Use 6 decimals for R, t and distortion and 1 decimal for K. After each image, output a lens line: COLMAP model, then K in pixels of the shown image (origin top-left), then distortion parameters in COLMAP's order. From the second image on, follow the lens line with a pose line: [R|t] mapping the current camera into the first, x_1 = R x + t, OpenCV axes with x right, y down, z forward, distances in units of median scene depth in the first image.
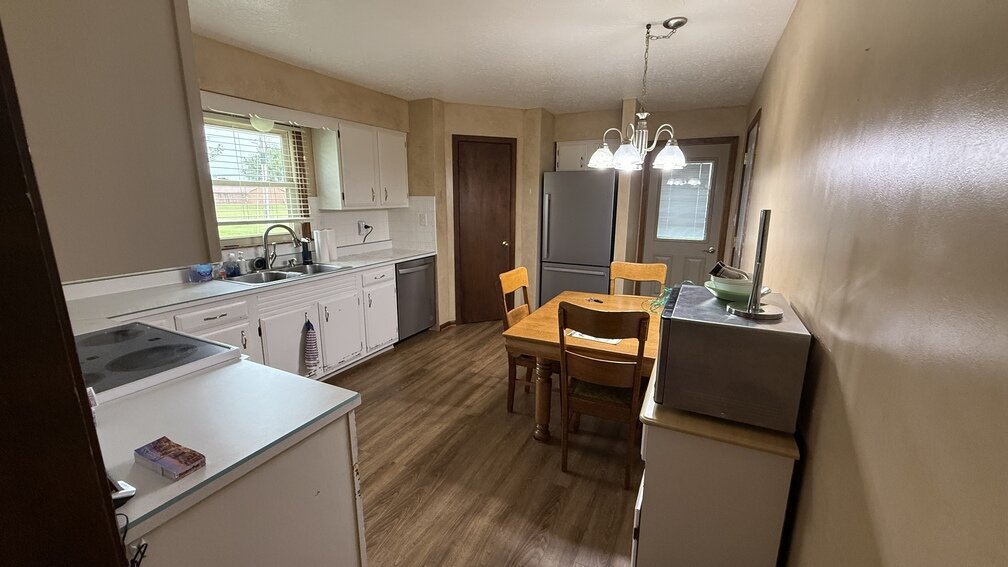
lens RADIAL K [[407.5, 0, 501.3], [0, 407.5, 284.7], [0, 0, 1]] dist [-0.003699, -0.001028]
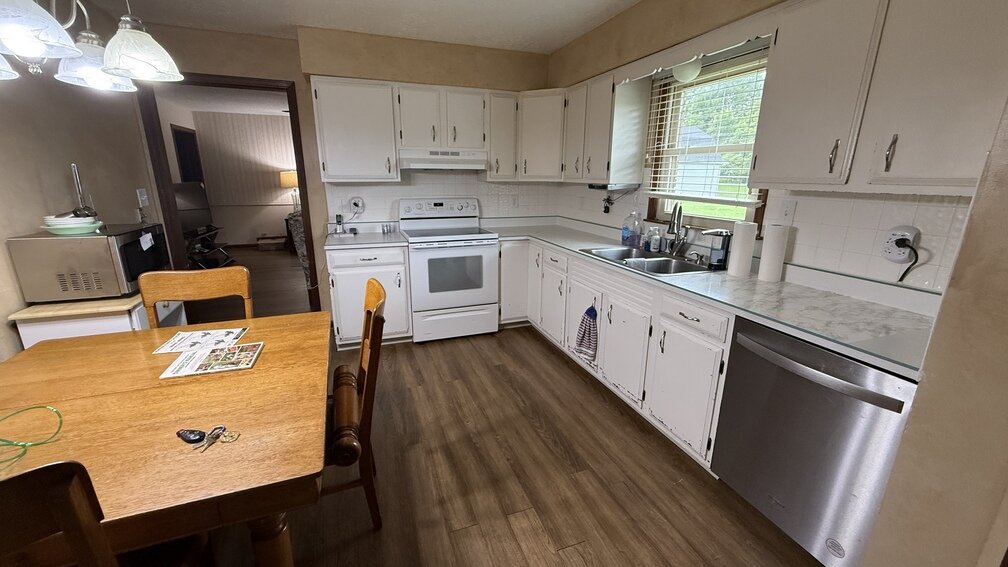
lens RADIAL K [[407.5, 0, 503.2], [0, 407.5, 284.6], [0, 0, 1]] dist [-0.003699, -0.001028]
pose [[-0.682895, 0.180027, -0.707987, 0.264092], [-0.174736, 0.900771, 0.397591, -0.254276], [0.709311, 0.395224, -0.583675, 1.268795]]
